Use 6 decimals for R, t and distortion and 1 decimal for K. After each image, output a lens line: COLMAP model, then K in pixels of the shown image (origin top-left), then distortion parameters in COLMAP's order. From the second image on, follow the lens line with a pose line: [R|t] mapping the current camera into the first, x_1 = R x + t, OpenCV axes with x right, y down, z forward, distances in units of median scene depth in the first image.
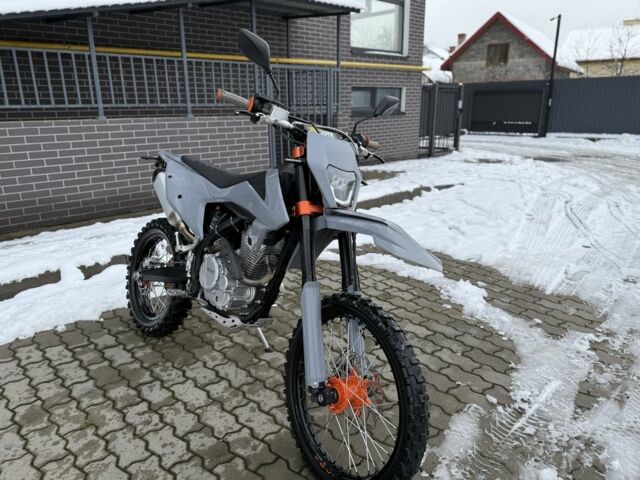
lens RADIAL K [[445.2, 0, 316.4], [0, 445.2, 243.1], [0, 0, 1]] dist [0.030909, -0.035407]
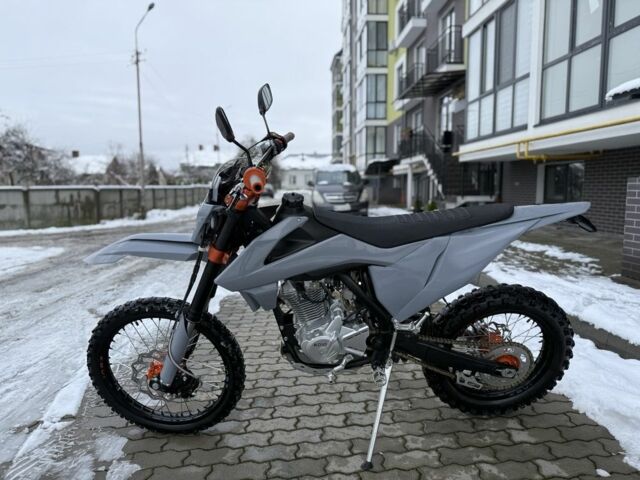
lens RADIAL K [[445.2, 0, 317.8], [0, 445.2, 229.3], [0, 0, 1]] dist [0.030909, -0.035407]
pose [[-0.642451, 0.087392, -0.761327, 0.294888], [-0.208767, 0.935941, 0.283605, -0.195129], [0.737342, 0.341142, -0.583051, 0.783488]]
